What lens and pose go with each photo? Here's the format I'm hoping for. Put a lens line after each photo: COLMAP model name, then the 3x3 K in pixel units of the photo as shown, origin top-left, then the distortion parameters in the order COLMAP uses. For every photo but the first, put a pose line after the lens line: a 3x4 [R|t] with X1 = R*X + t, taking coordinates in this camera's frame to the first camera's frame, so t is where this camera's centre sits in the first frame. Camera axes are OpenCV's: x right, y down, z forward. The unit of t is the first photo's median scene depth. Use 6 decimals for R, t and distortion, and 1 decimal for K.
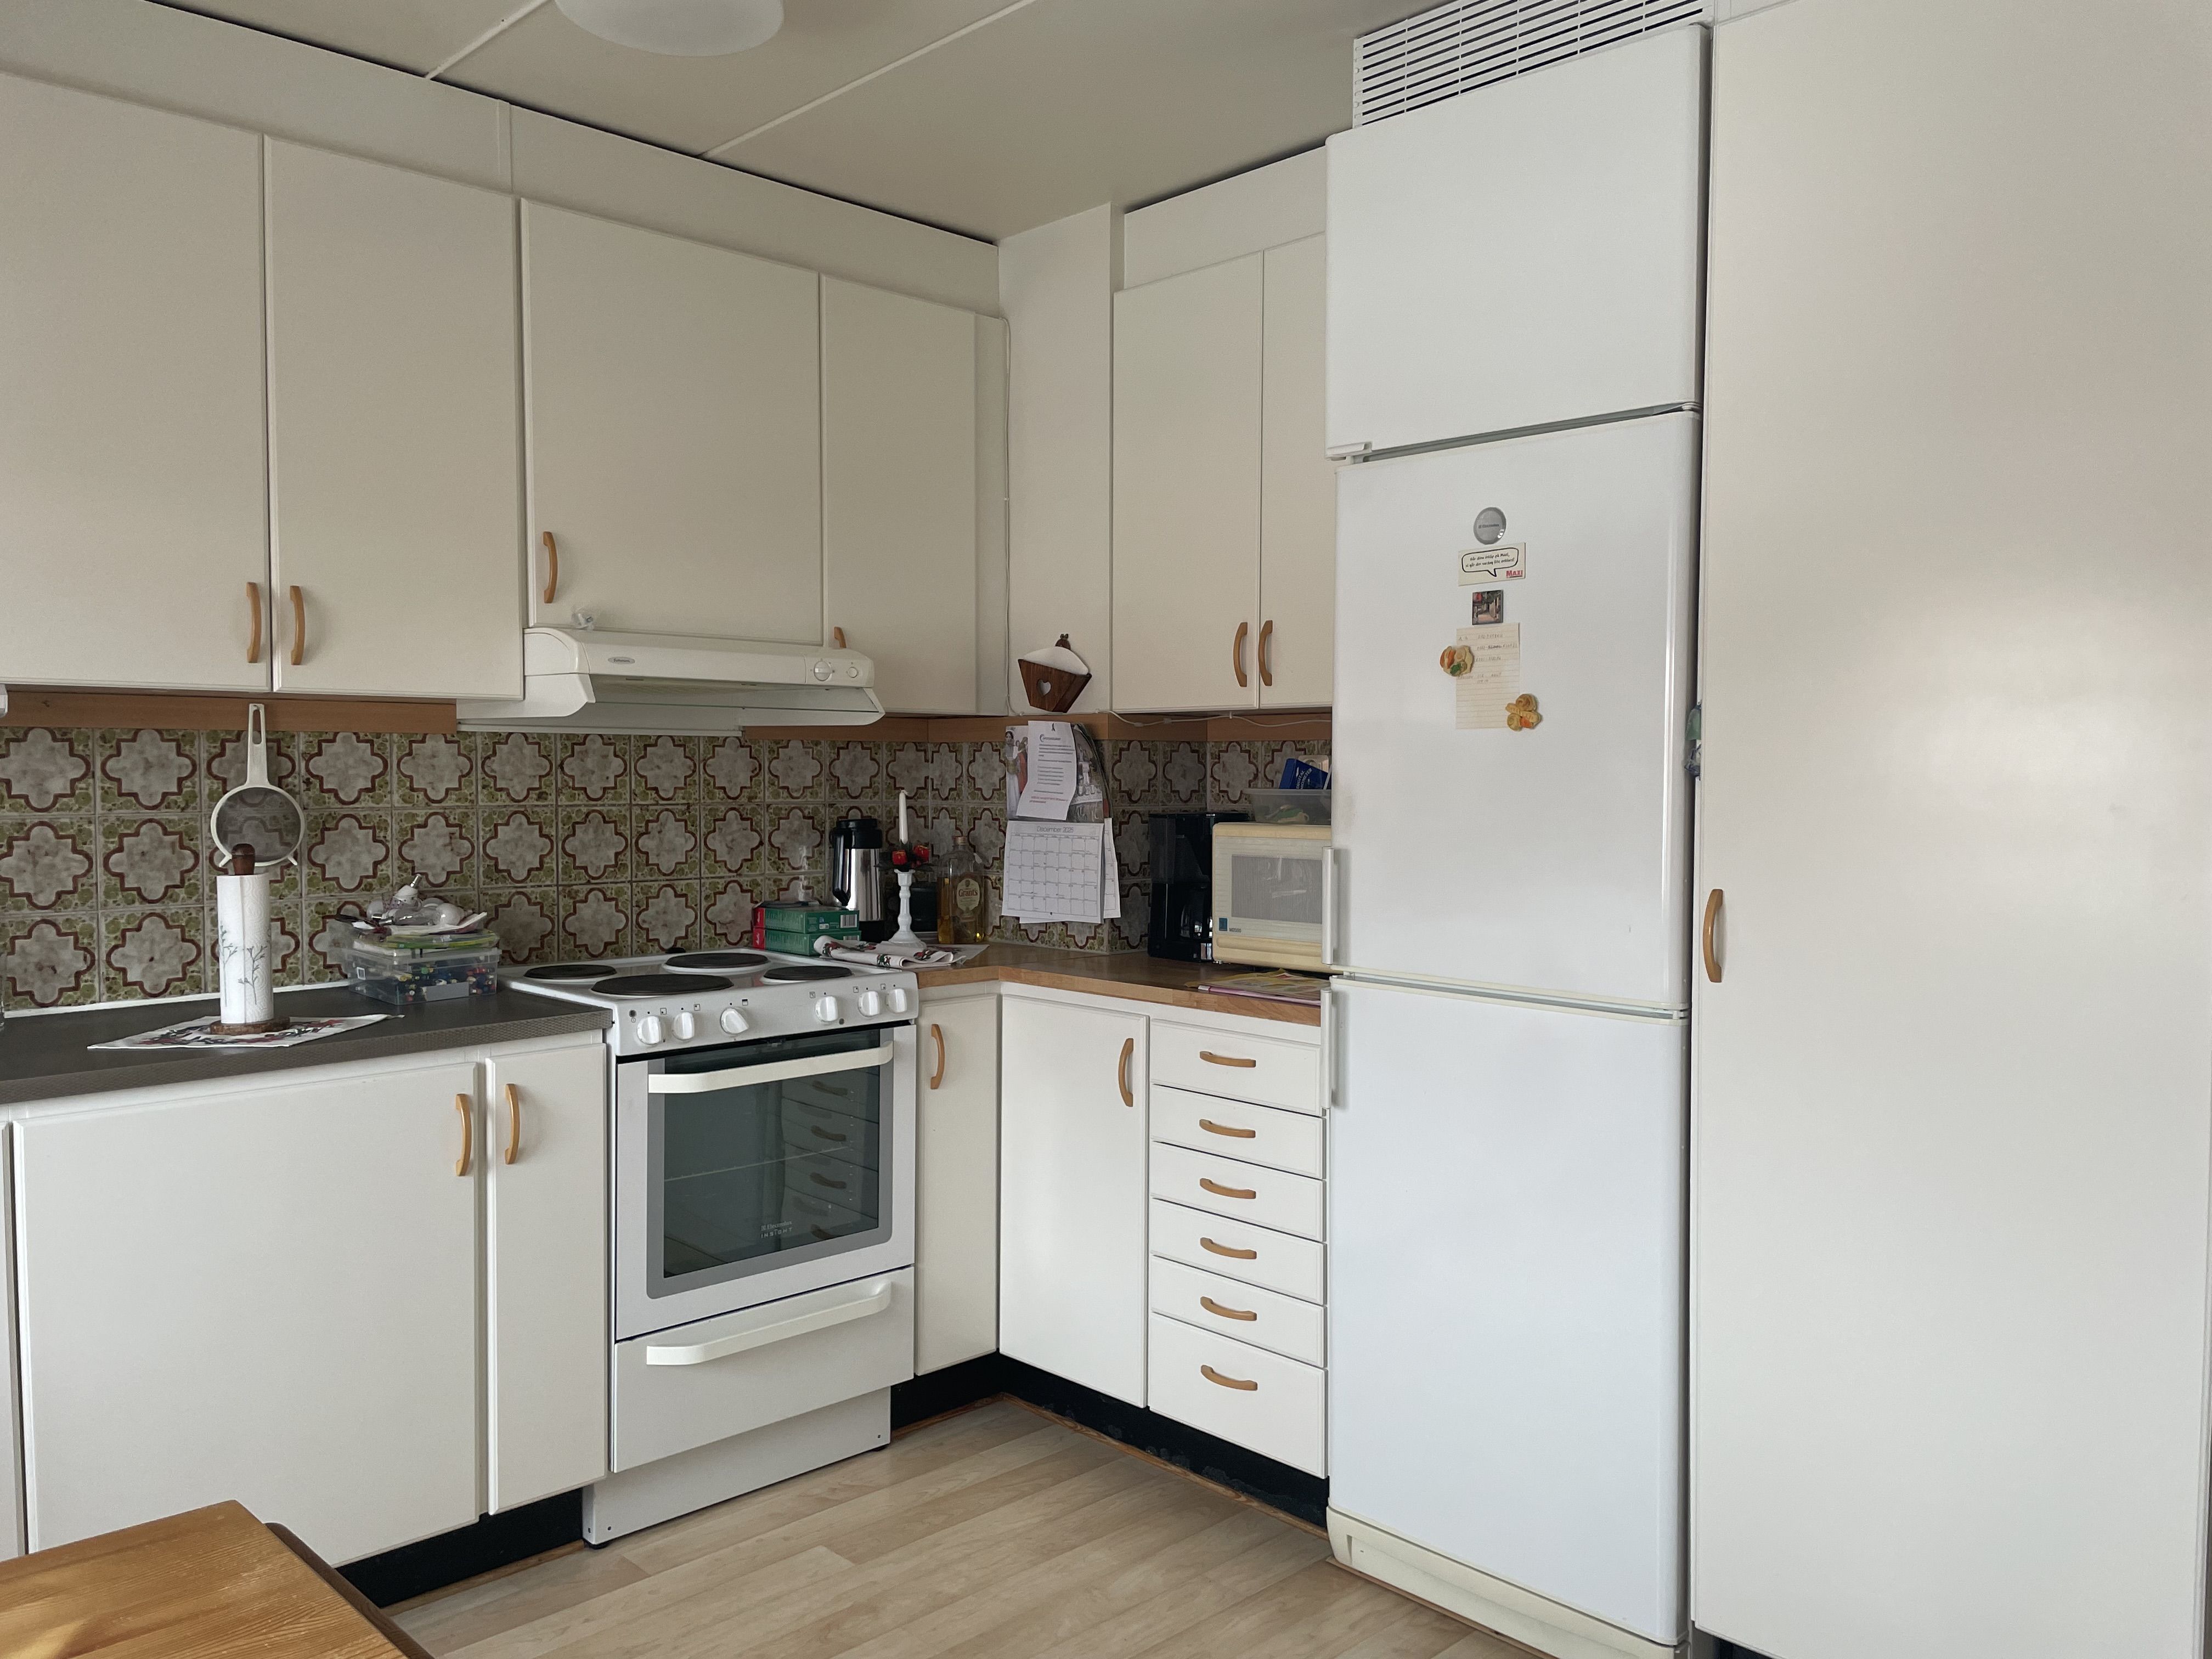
lens RADIAL K [[1709.4, 0, 1121.9], [0, 1709.4, 824.4], [0, 0, 1]] dist [0.084653, -0.100455]
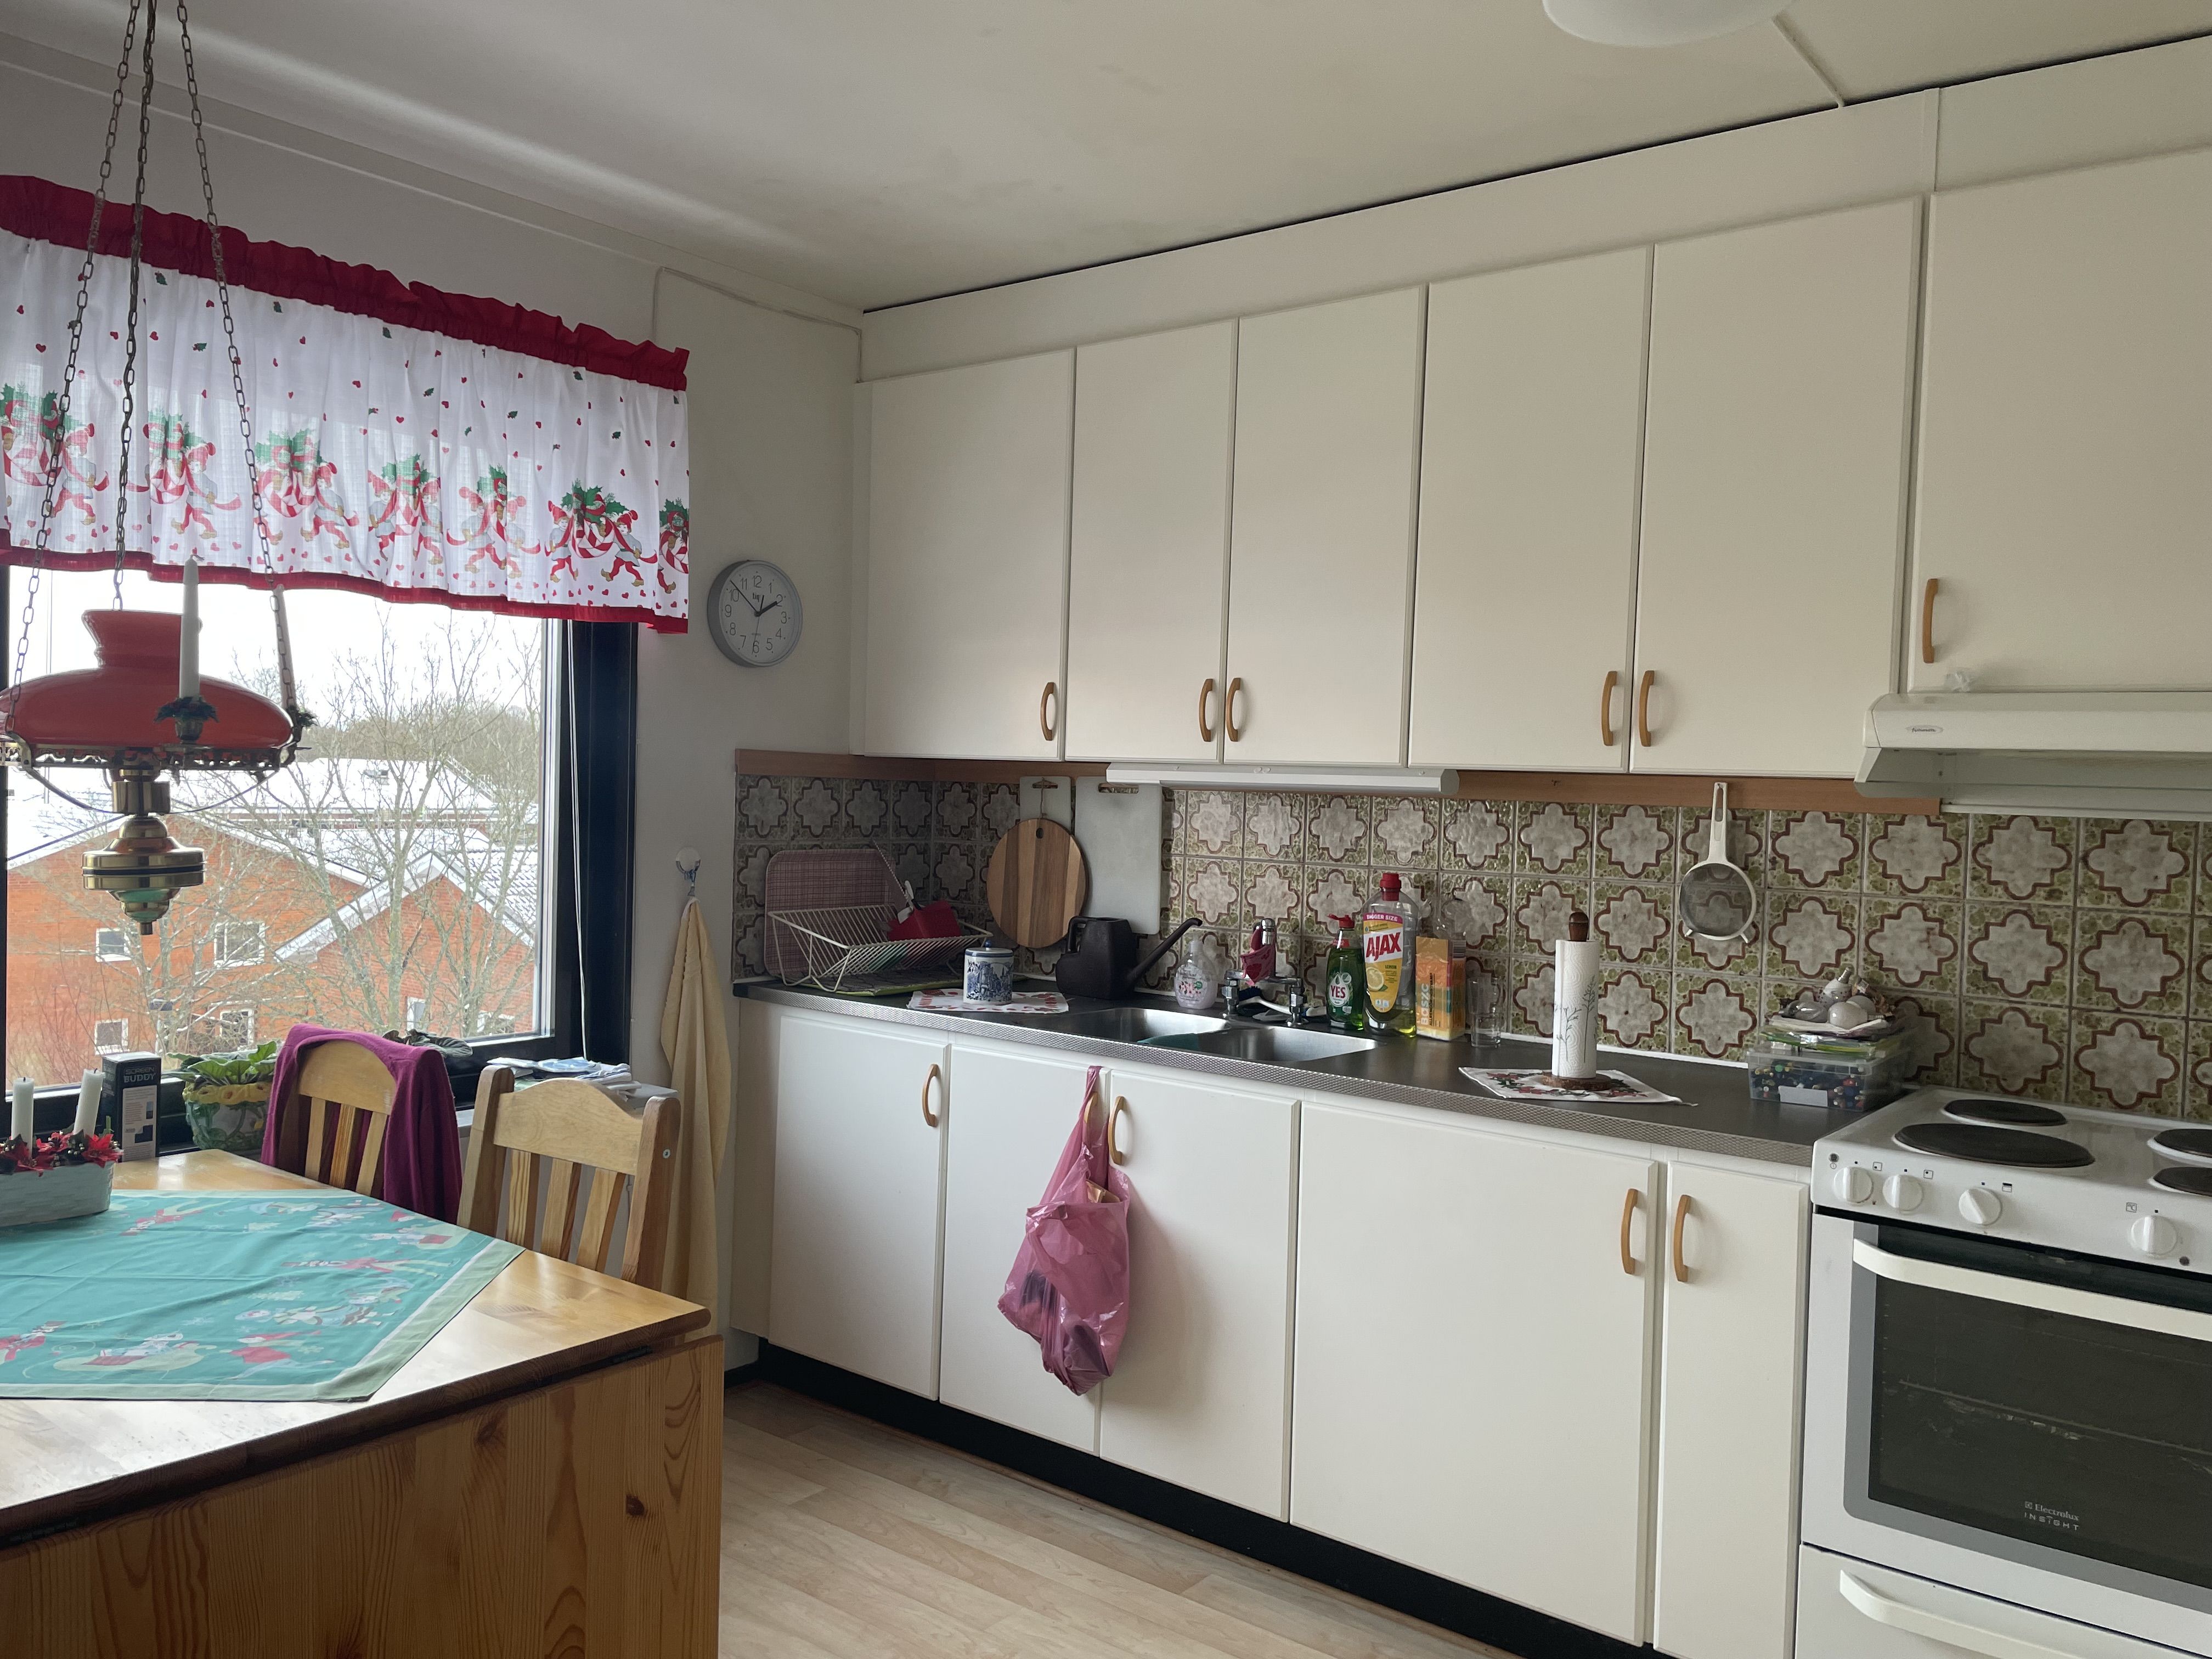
lens RADIAL K [[1709.4, 0, 1124.2], [0, 1709.4, 823.7], [0, 0, 1]] dist [0.084653, -0.100455]
pose [[0.115770, 0.029567, -0.992836, 0.458771], [-0.063076, 0.997758, 0.022359, -0.043814], [0.991271, 0.060035, 0.117375, 0.508995]]
